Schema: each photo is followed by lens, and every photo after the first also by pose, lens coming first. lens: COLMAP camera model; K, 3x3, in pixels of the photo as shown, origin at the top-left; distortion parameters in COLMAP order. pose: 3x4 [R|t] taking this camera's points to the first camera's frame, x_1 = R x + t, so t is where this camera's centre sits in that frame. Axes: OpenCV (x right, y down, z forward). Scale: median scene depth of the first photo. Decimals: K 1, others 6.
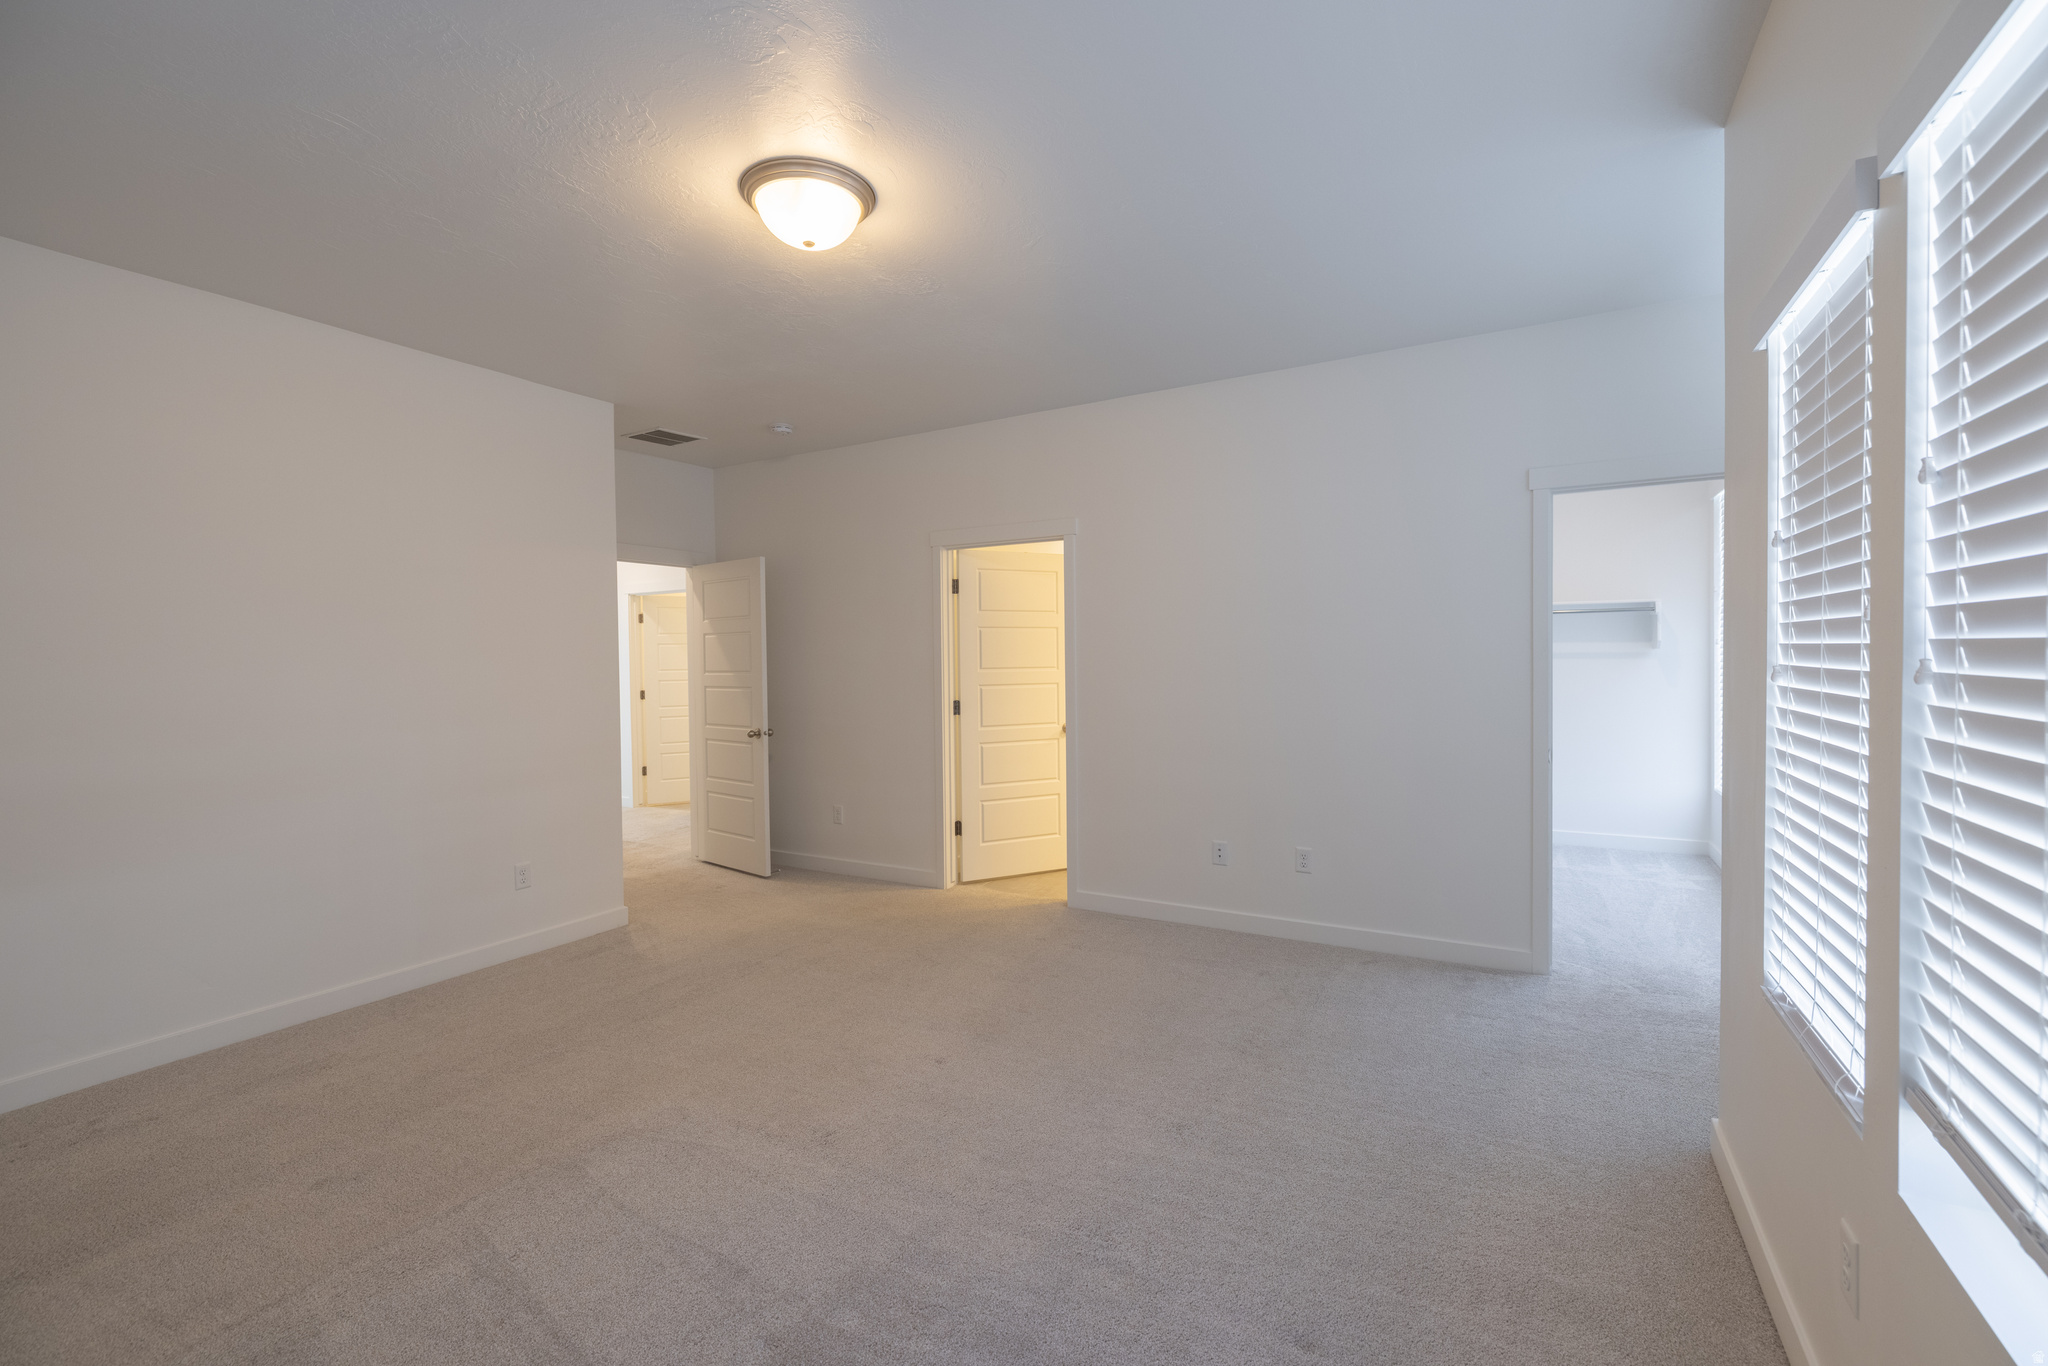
lens RADIAL K [[878.2, 0, 994.9], [0, 878.2, 677.7], [0, 0, 1]] dist [0.003440, 0.000062]
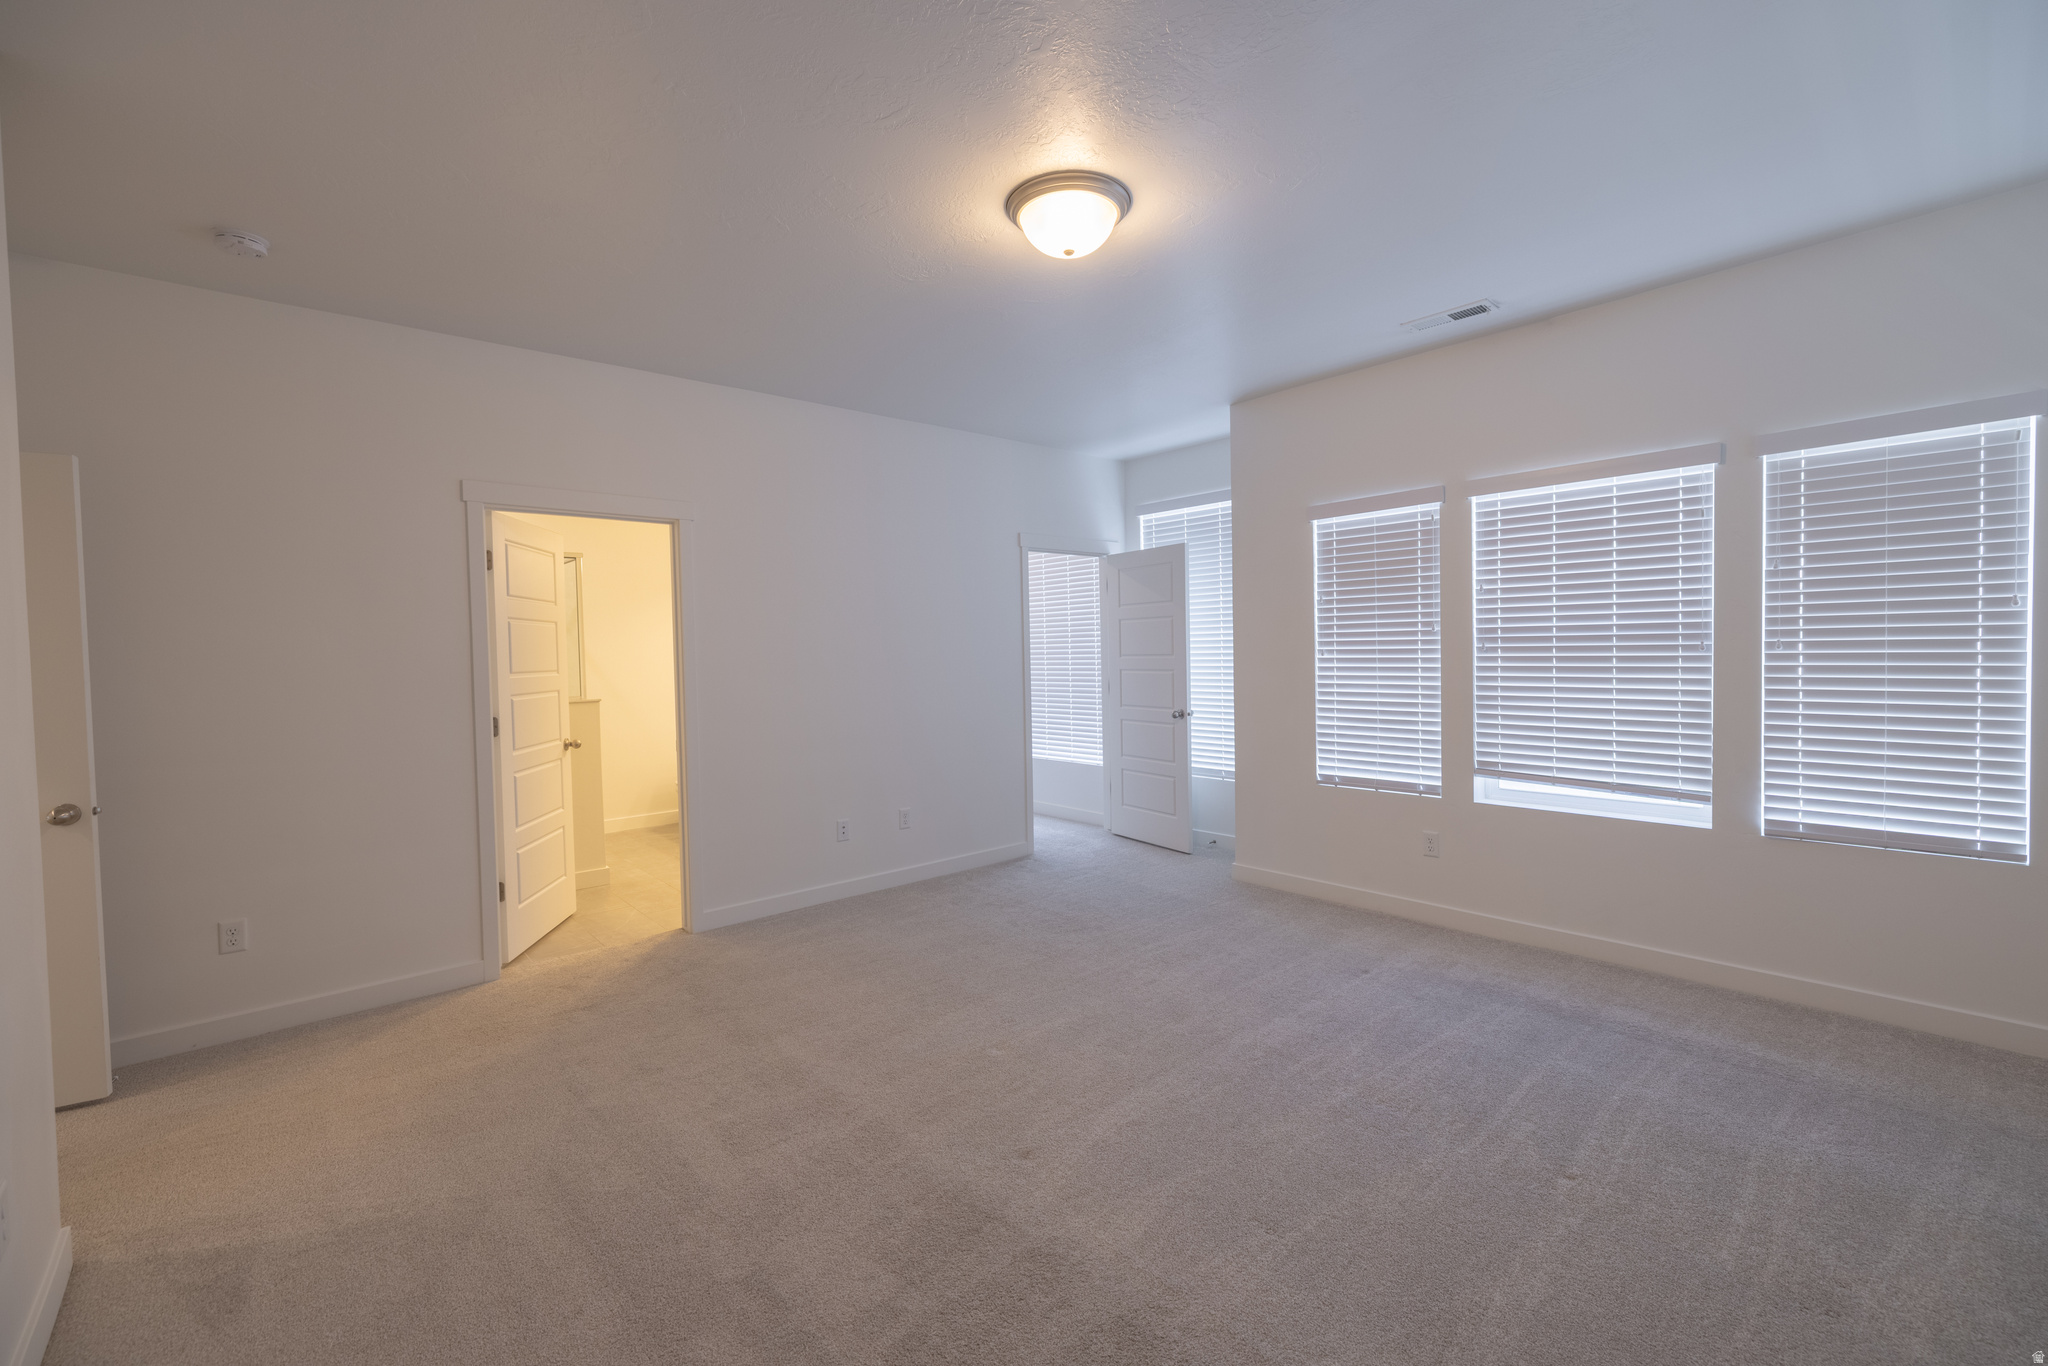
lens RADIAL K [[863.5, 0, 1024.9], [0, 863.5, 671.0], [0, 0, 1]] dist [-0.000445, 0.000323]
pose [[0.316366, -0.016790, 0.948489, -0.744421], [0.038380, 0.999251, 0.004887, 0.001242], [-0.947860, 0.034856, 0.316774, 0.446804]]
